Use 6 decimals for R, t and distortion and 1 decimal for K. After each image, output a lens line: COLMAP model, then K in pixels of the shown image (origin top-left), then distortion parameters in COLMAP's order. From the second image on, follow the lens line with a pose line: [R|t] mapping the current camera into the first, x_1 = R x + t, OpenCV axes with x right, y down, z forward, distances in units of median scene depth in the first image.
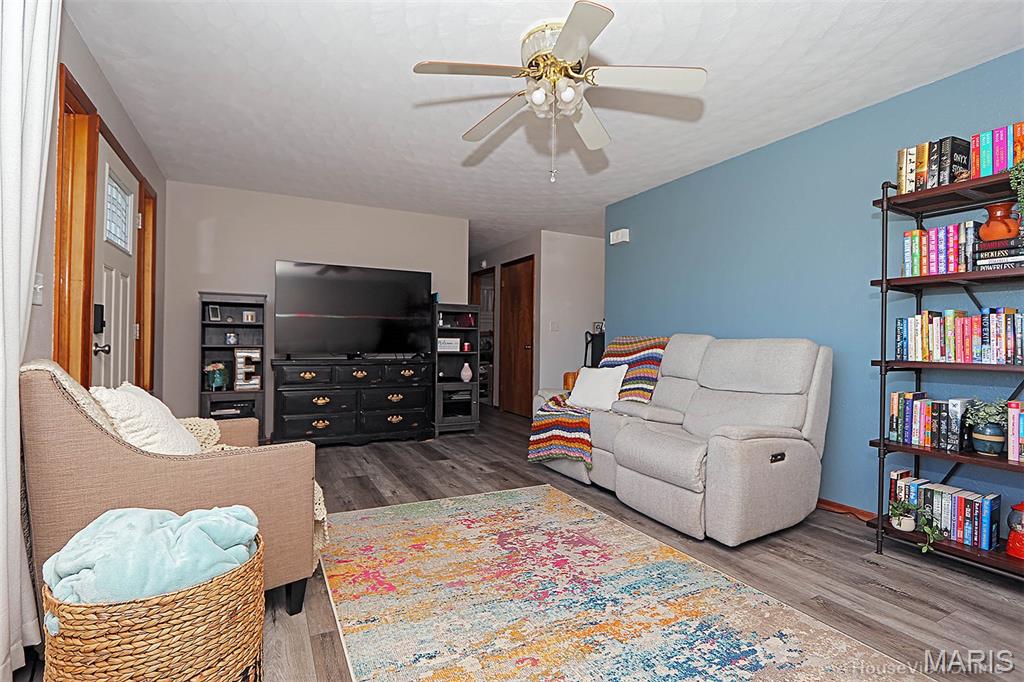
lens RADIAL K [[472.0, 0, 505.3], [0, 472.0, 336.9], [0, 0, 1]] dist [-0.014439, 0.001886]
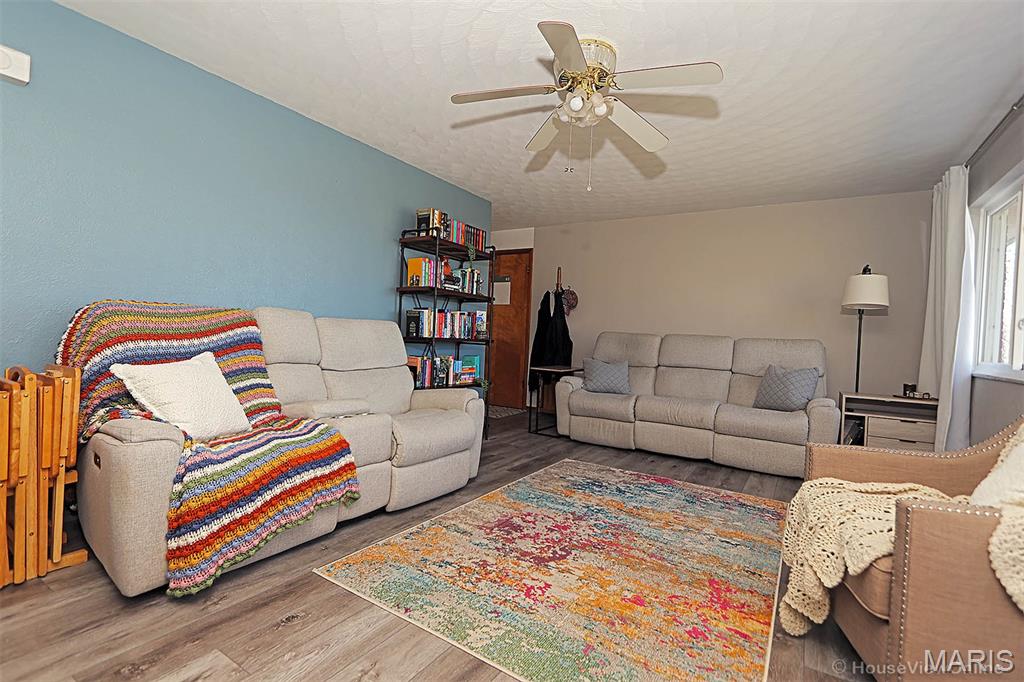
lens RADIAL K [[472.0, 0, 505.3], [0, 472.0, 336.9], [0, 0, 1]] dist [-0.014439, 0.001886]
pose [[-0.494934, -0.036375, 0.868169, -0.705748], [-0.060437, 0.998145, 0.007366, 0.020769], [-0.866826, -0.048824, -0.496214, 1.534970]]
